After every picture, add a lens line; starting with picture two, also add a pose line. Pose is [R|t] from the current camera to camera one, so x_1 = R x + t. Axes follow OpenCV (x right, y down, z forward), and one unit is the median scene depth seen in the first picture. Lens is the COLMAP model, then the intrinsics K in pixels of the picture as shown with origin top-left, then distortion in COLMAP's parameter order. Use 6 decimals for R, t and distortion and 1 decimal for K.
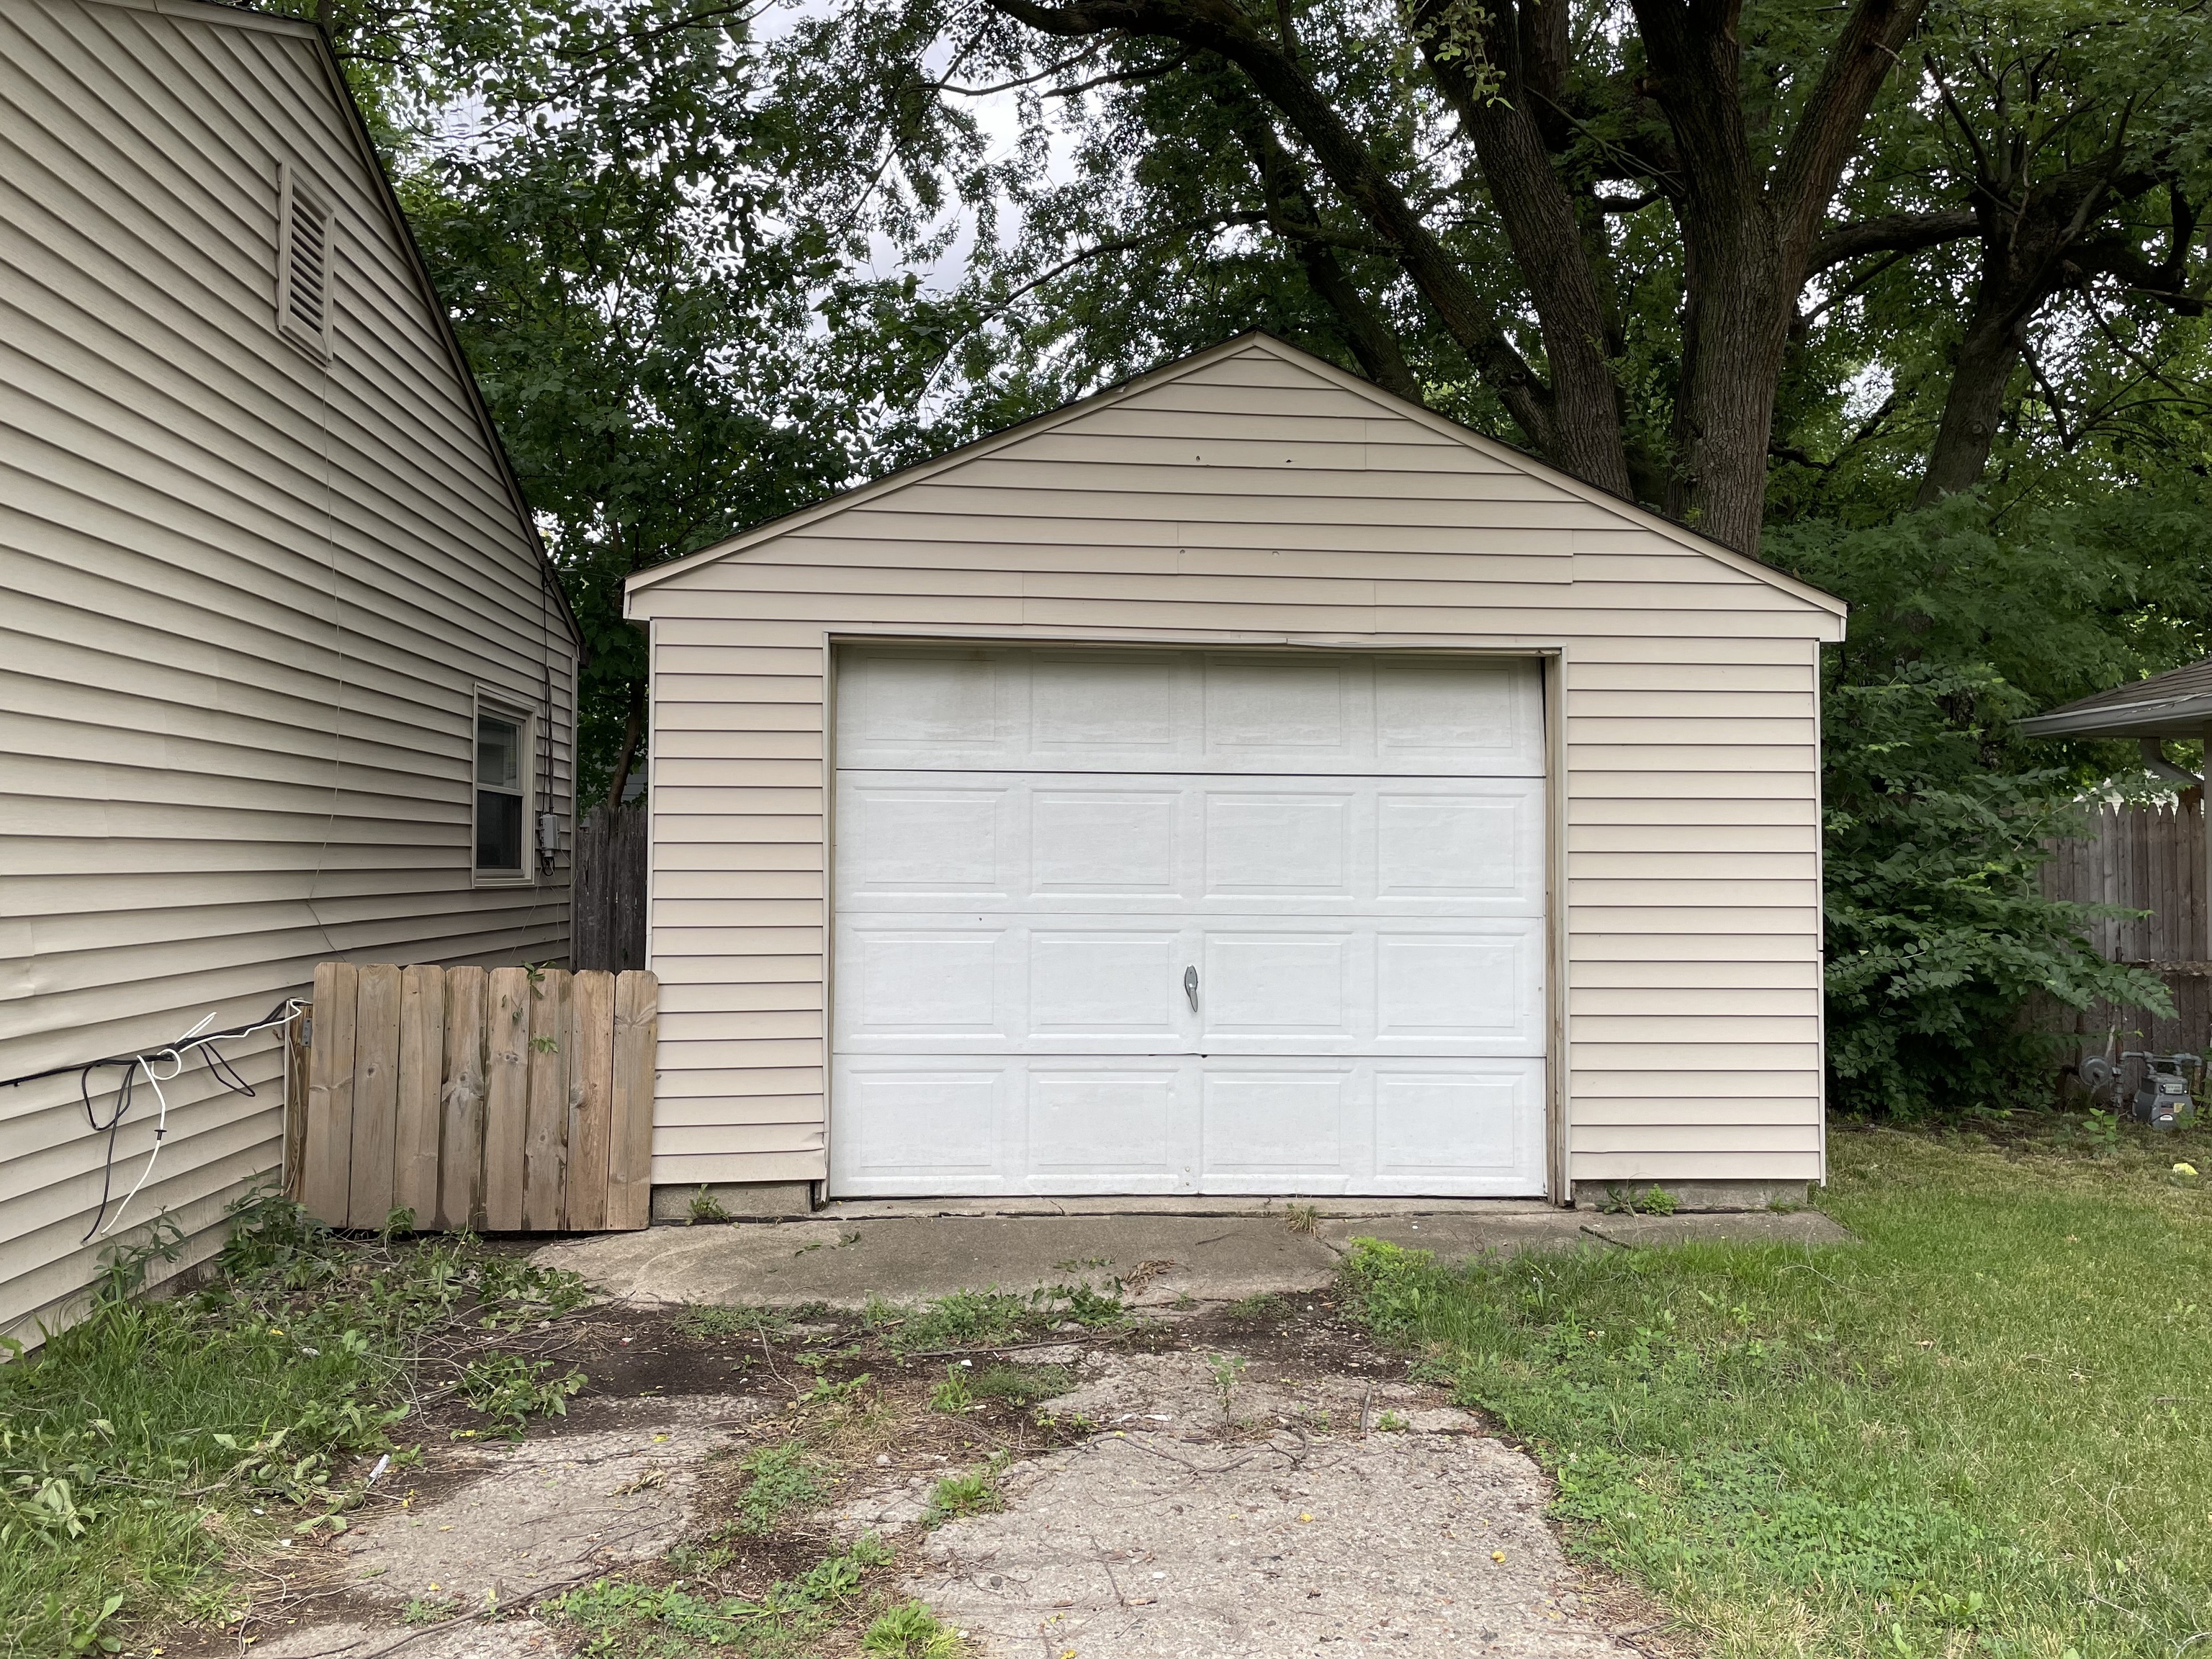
lens RADIAL K [[1668.8, 0, 1106.0], [0, 1668.8, 829.5], [0, 0, 1]] dist [0.069741, -0.004122]
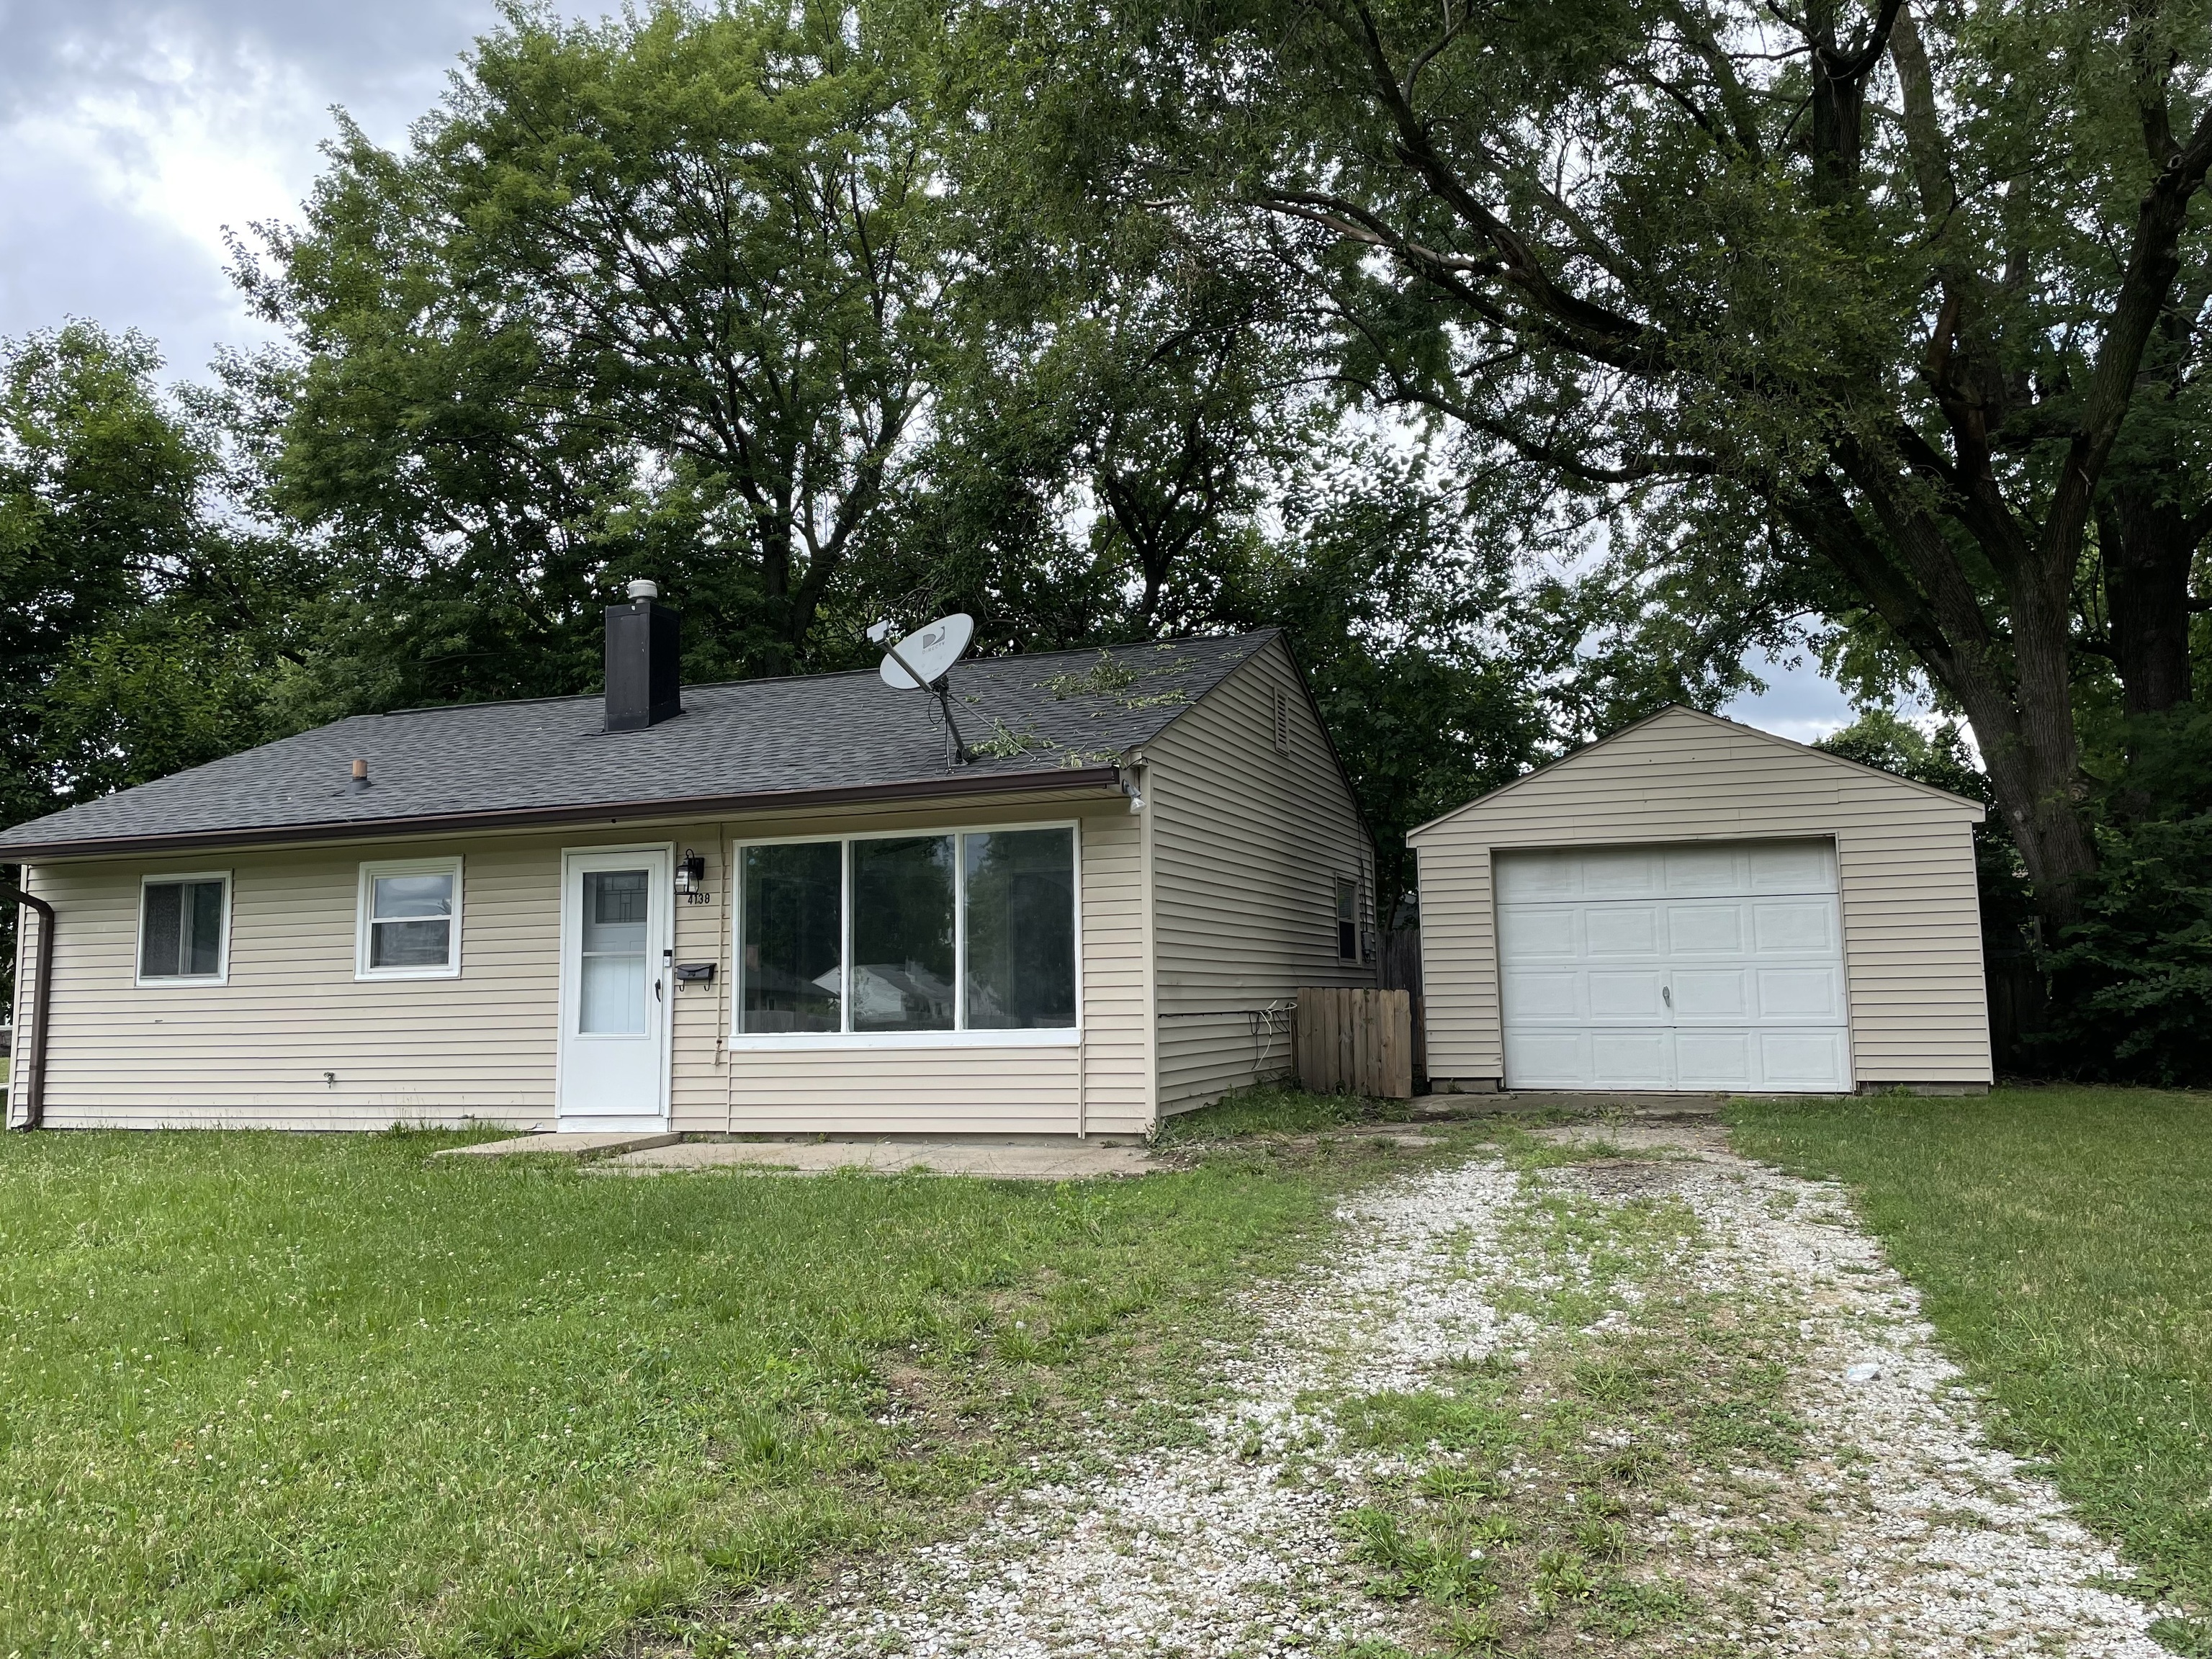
lens RADIAL K [[1668.8, 0, 1106.0], [0, 1668.8, 829.5], [0, 0, 1]] dist [0.069741, -0.004122]
pose [[0.906159, -0.065833, -0.417782, 0.324995], [0.031774, 0.995616, -0.087970, 0.048064], [0.421741, 0.066440, 0.904279, -1.340753]]
